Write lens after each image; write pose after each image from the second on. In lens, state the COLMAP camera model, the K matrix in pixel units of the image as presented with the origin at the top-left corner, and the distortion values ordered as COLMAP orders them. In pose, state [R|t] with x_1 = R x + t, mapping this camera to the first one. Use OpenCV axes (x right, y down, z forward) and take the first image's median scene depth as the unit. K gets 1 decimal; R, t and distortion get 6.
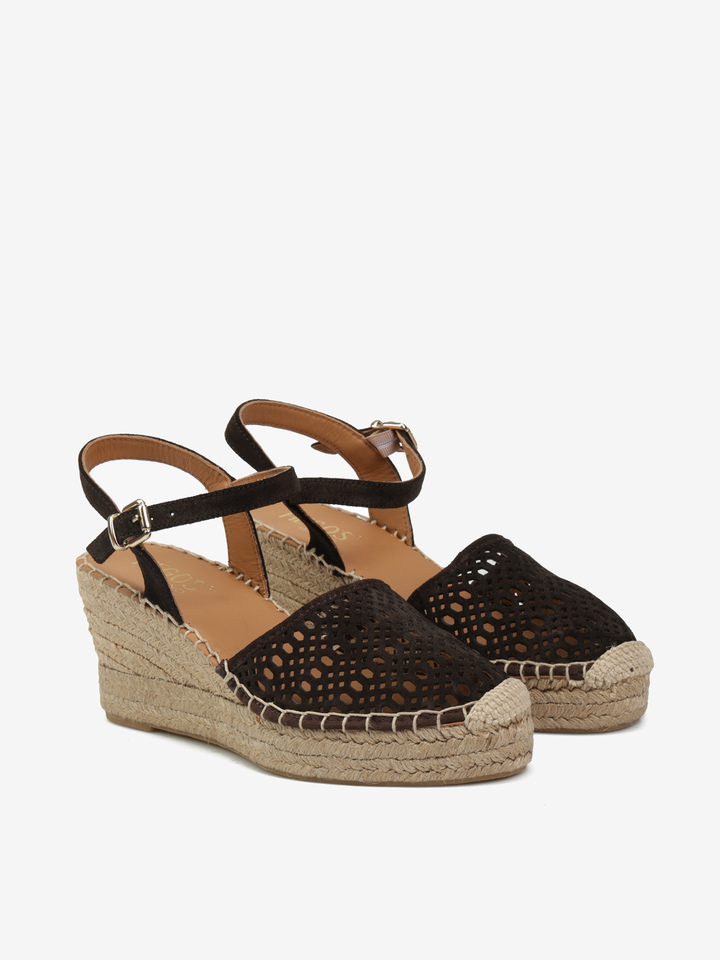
lens RADIAL K [[1899.3, 0, 362.9], [0, 1899.3, 479.1], [0, 0, 1]] dist [0.004415, 0.000000]
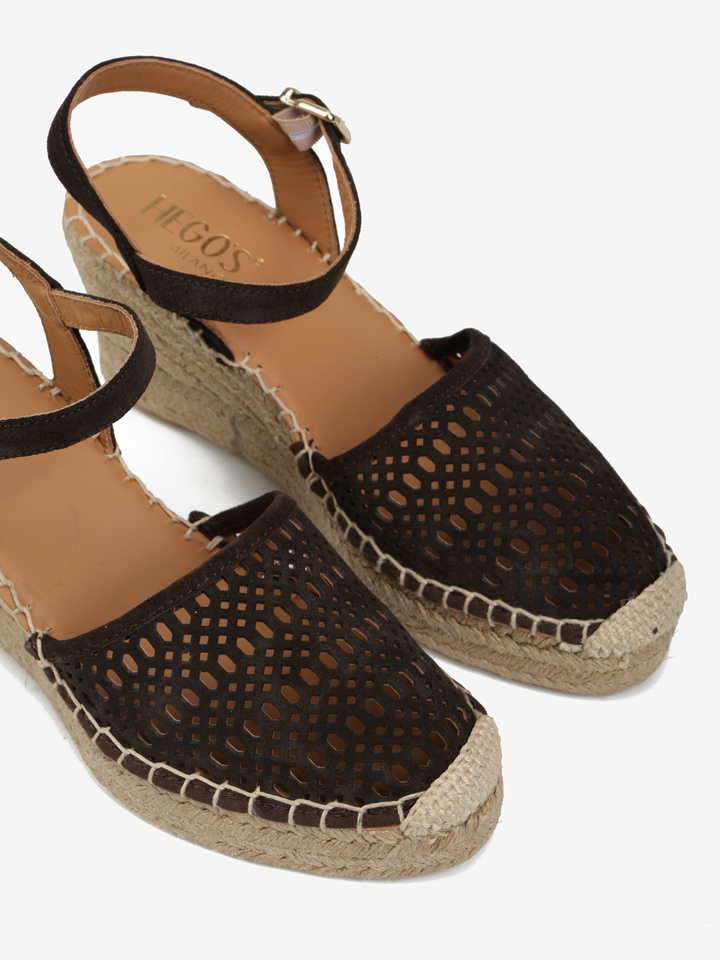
lens RADIAL K [[1899.3, 0, 352.8], [0, 1899.3, 480.8], [0, 0, 1]] dist [0.004415, 0.000000]
pose [[0.999156, 0.022774, 0.034196, 0.011532], [-0.036325, 0.878536, 0.476293, -0.259750], [-0.019195, -0.477133, 0.878622, 0.442299]]
